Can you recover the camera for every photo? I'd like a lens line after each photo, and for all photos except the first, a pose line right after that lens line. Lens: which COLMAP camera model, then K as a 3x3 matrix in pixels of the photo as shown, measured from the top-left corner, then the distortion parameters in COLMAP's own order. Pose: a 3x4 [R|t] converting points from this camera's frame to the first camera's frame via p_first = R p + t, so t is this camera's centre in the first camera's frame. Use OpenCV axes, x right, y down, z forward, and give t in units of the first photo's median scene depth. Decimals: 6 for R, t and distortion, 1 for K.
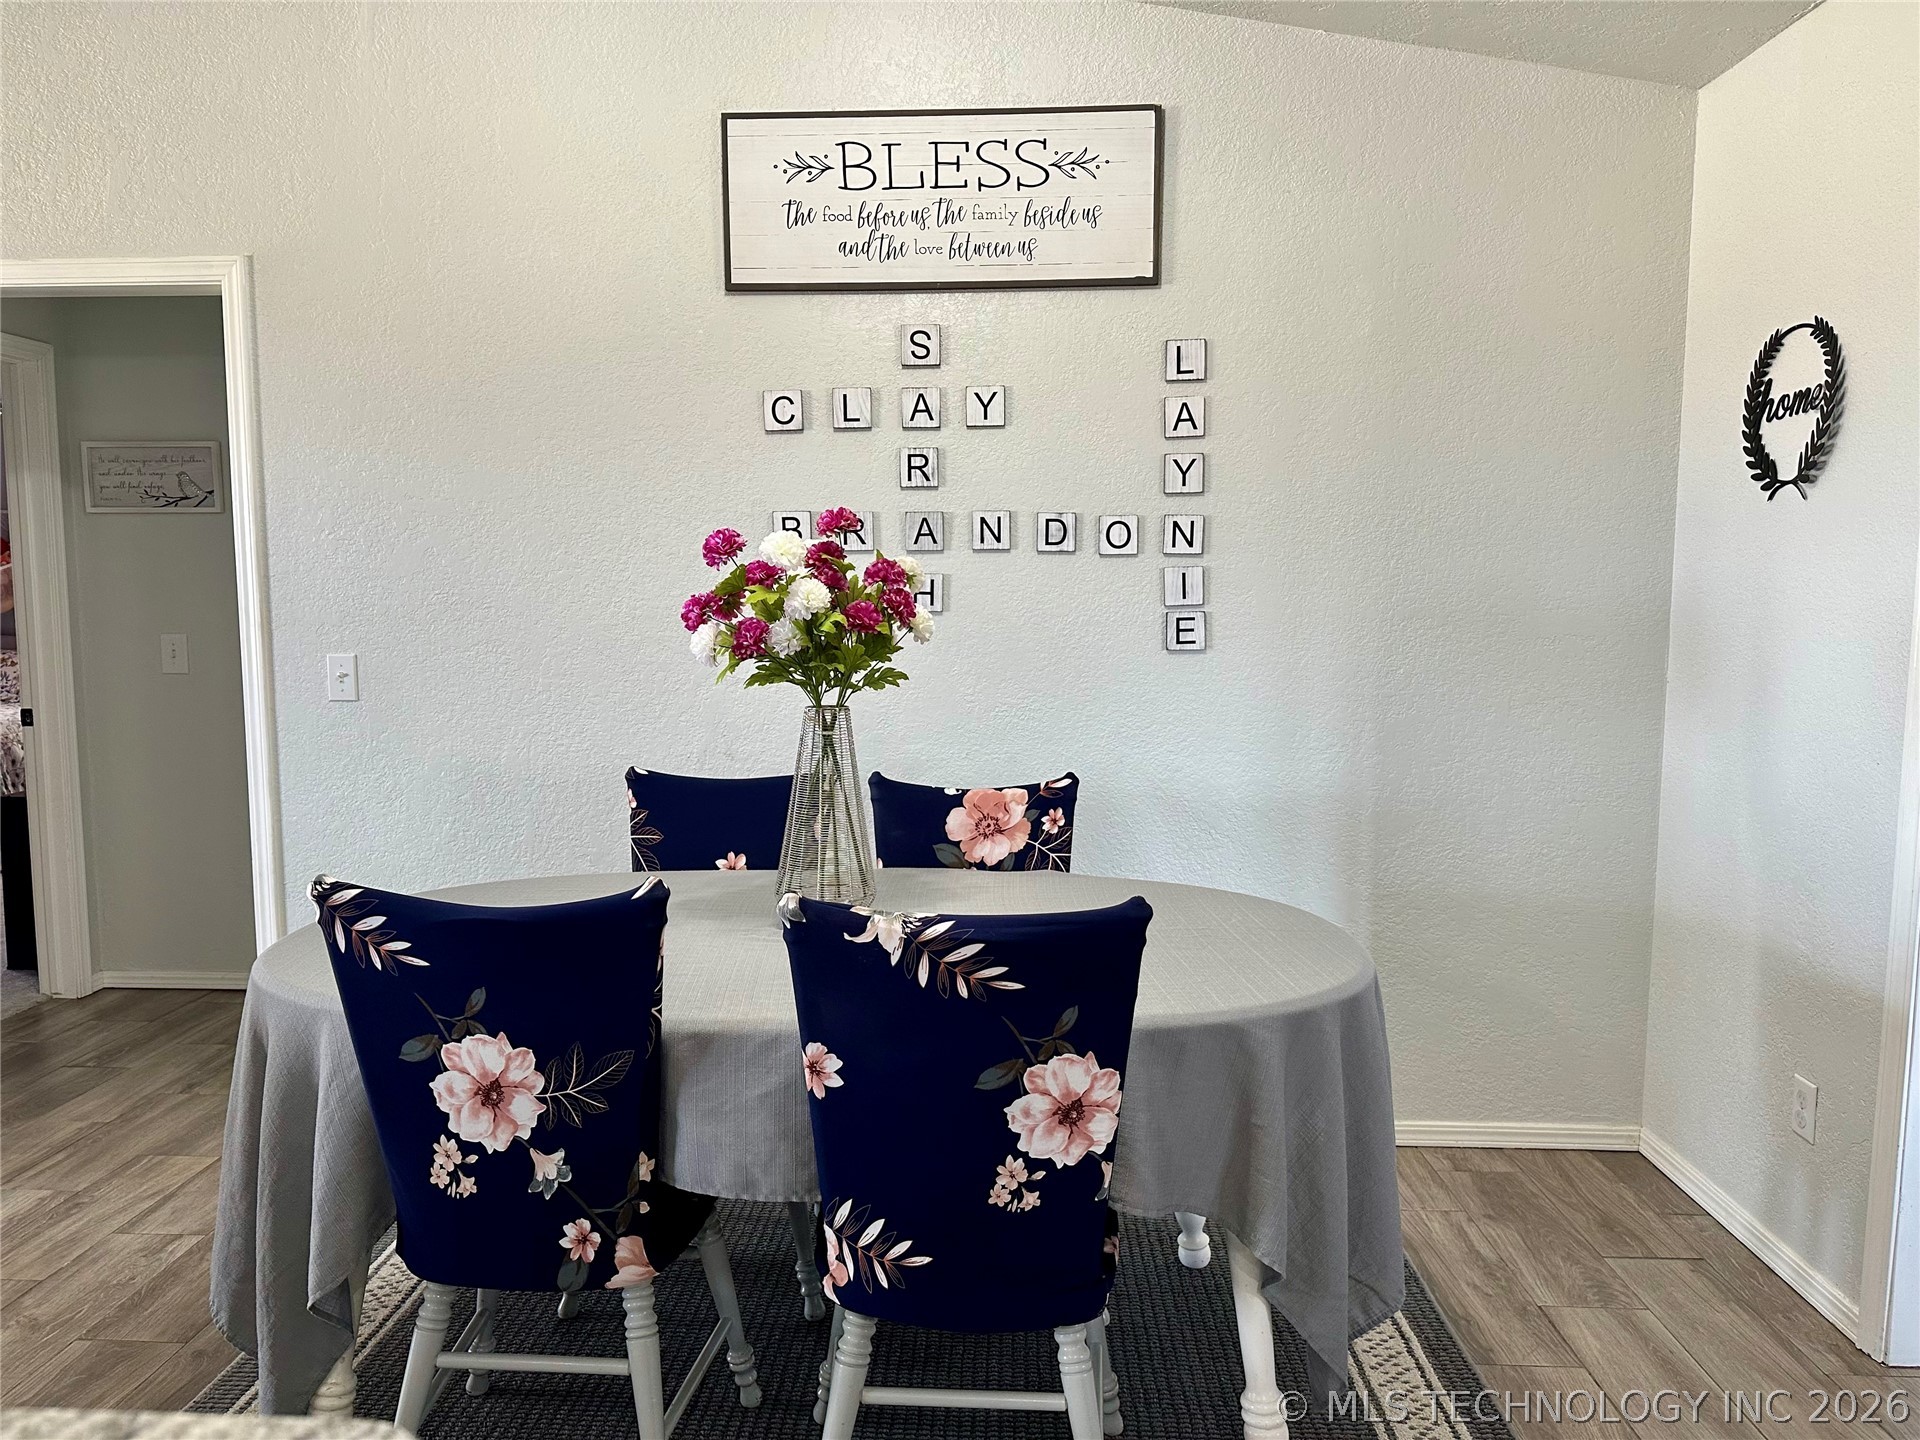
lens RADIAL K [[1350.3, 0, 936.0], [0, 1350.3, 754.9], [0, 0, 1]] dist [0.091766, -0.114831]
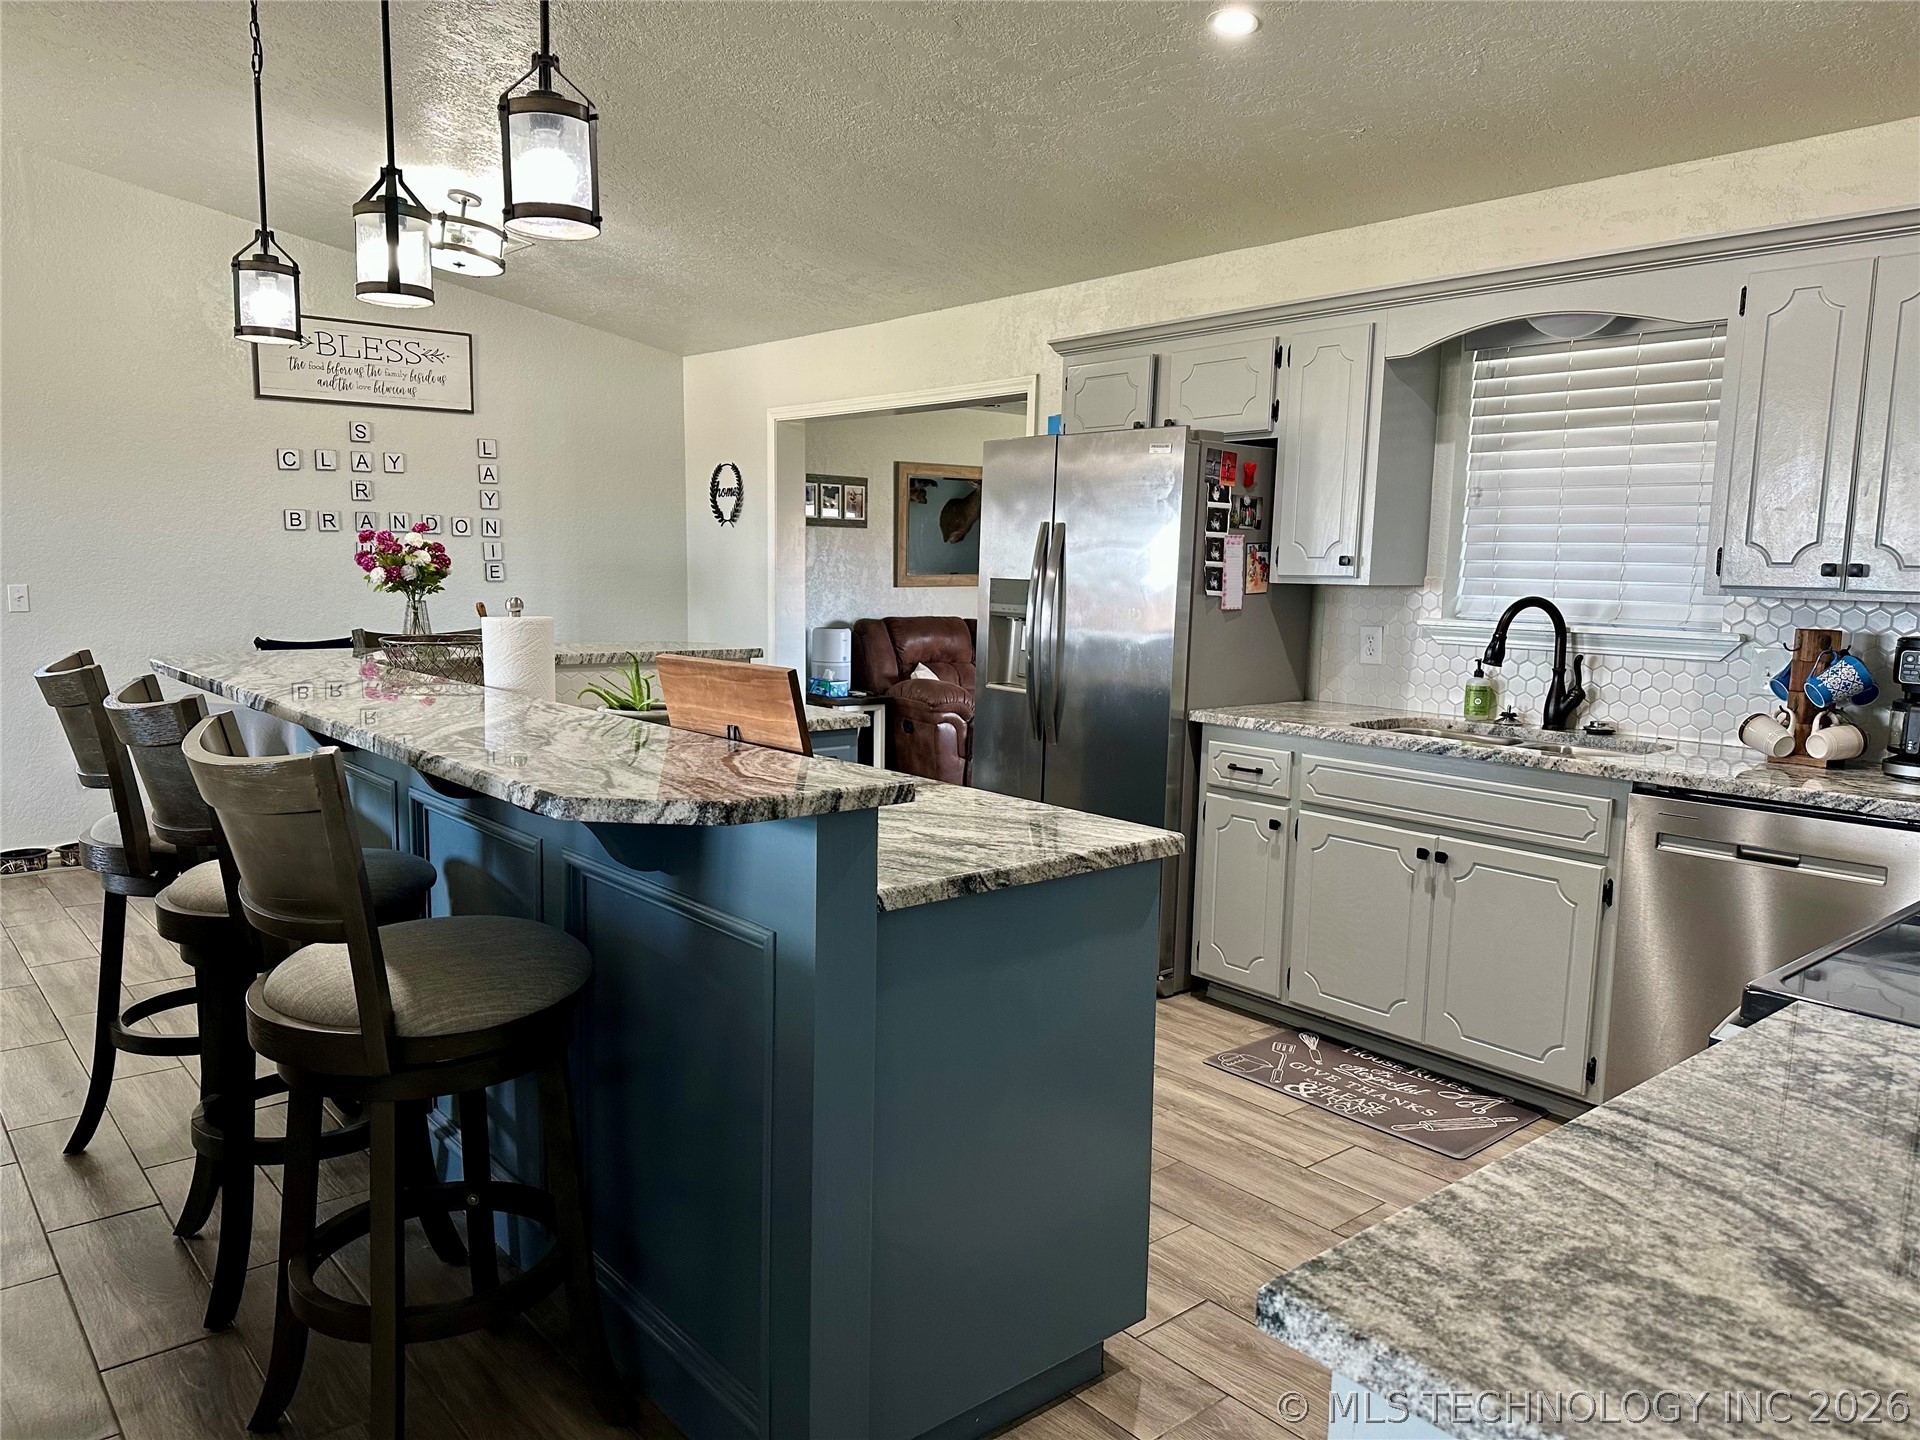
lens RADIAL K [[1350.3, 0, 971.3], [0, 1350.3, 734.5], [0, 0, 1]] dist [0.091766, -0.114831]
pose [[0.731916, -0.076573, 0.677079, -0.795119], [0.059756, 0.997050, 0.048164, 0.113386], [-0.678770, 0.005207, 0.734333, -1.176782]]
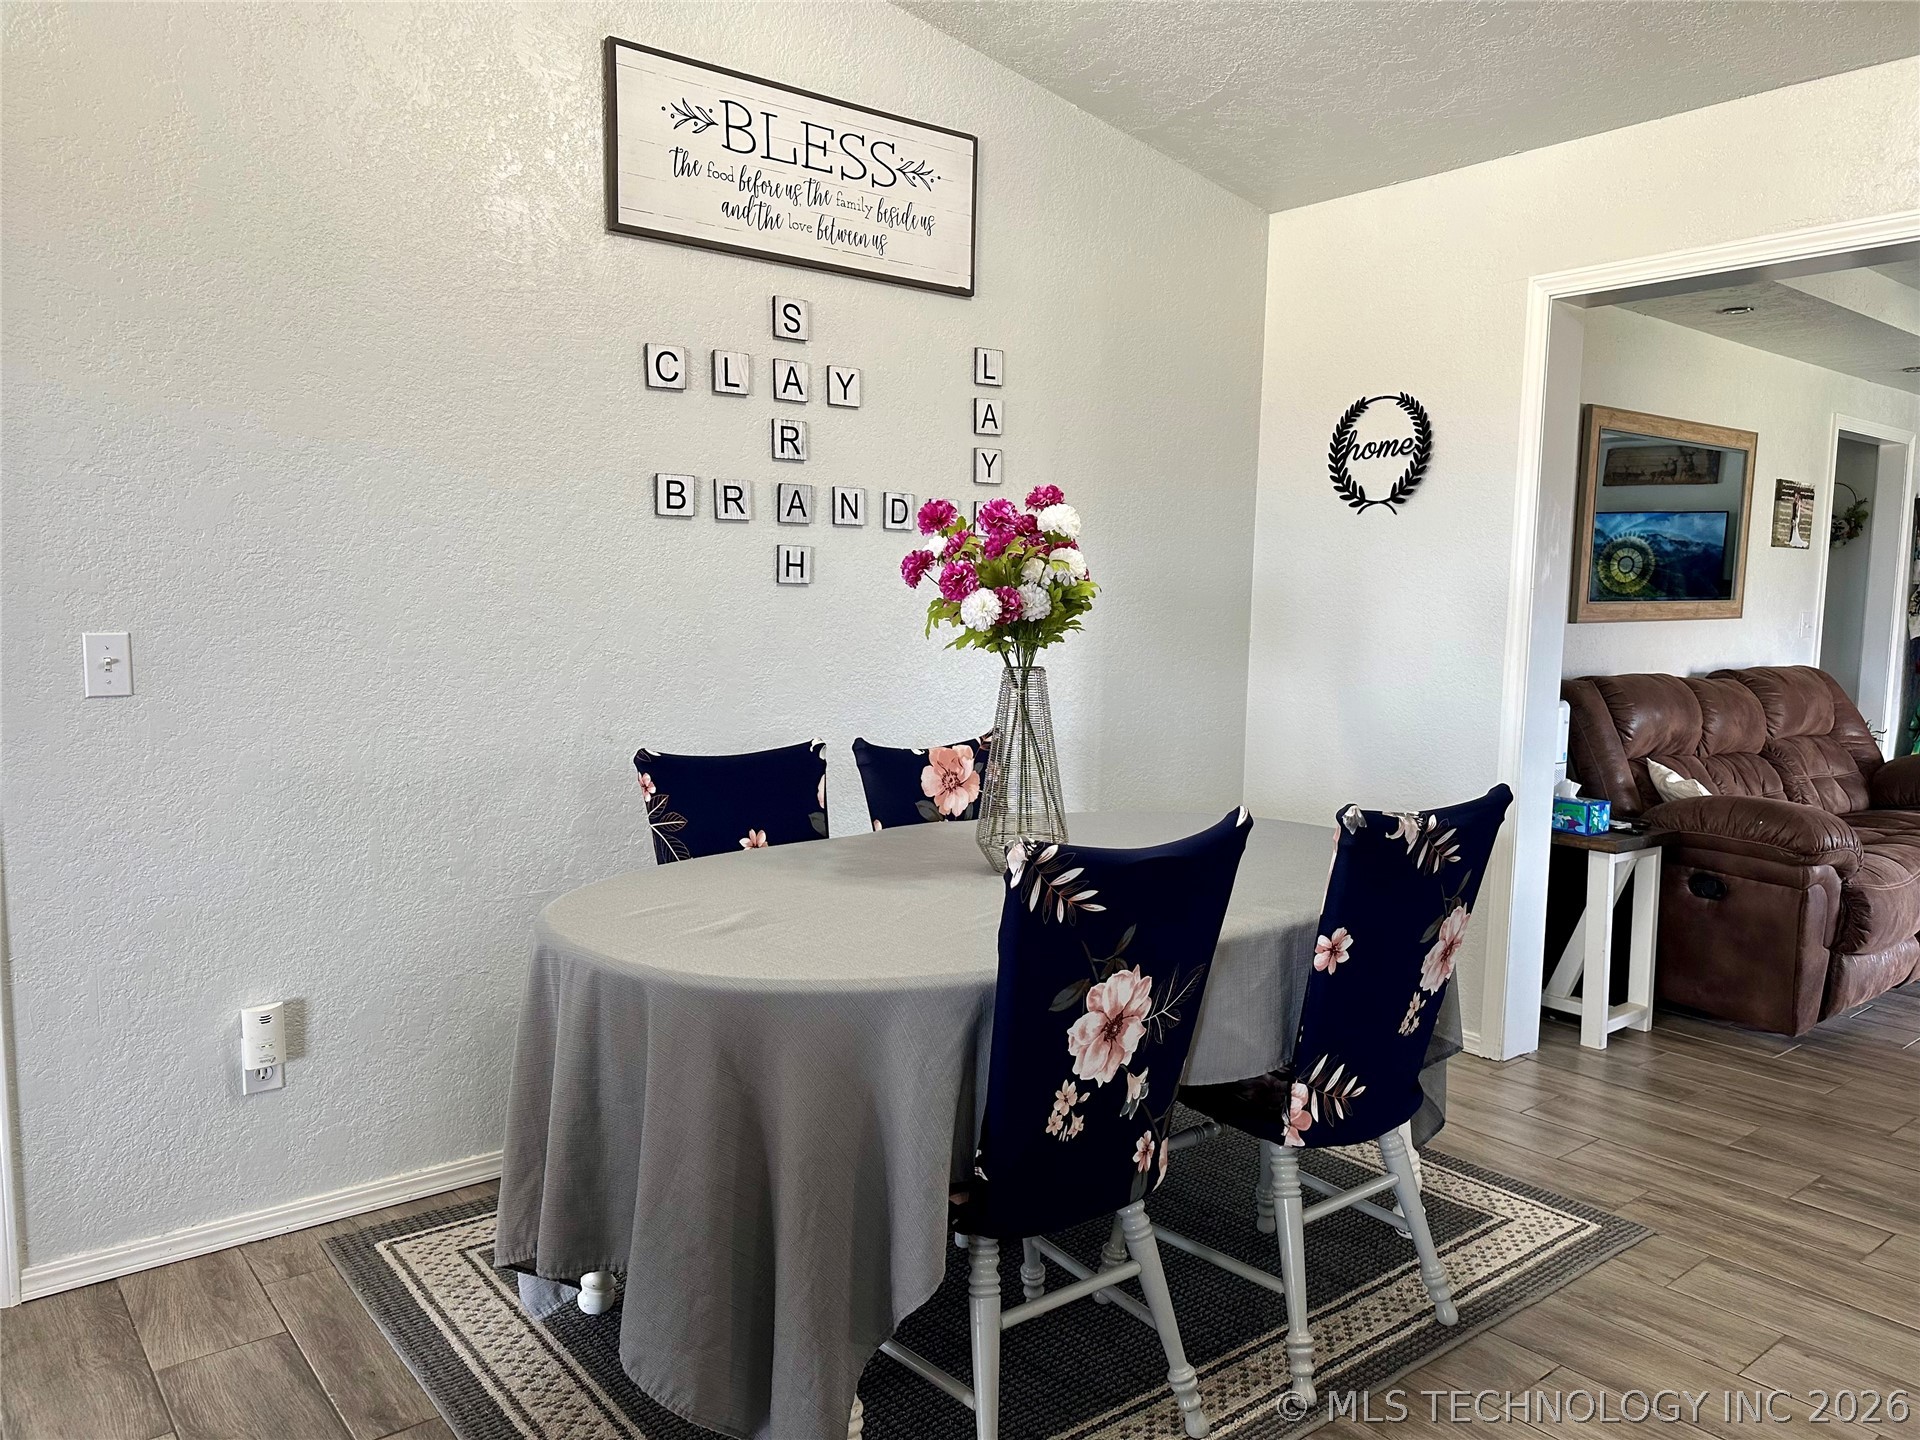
lens RADIAL K [[1350.3, 0, 993.9], [0, 1350.3, 748.4], [0, 0, 1]] dist [0.091766, -0.114831]
pose [[0.750915, -0.069082, 0.656776, -0.602277], [0.065028, 0.997415, 0.030563, -0.003981], [-0.657189, 0.019758, 0.753466, 0.147246]]
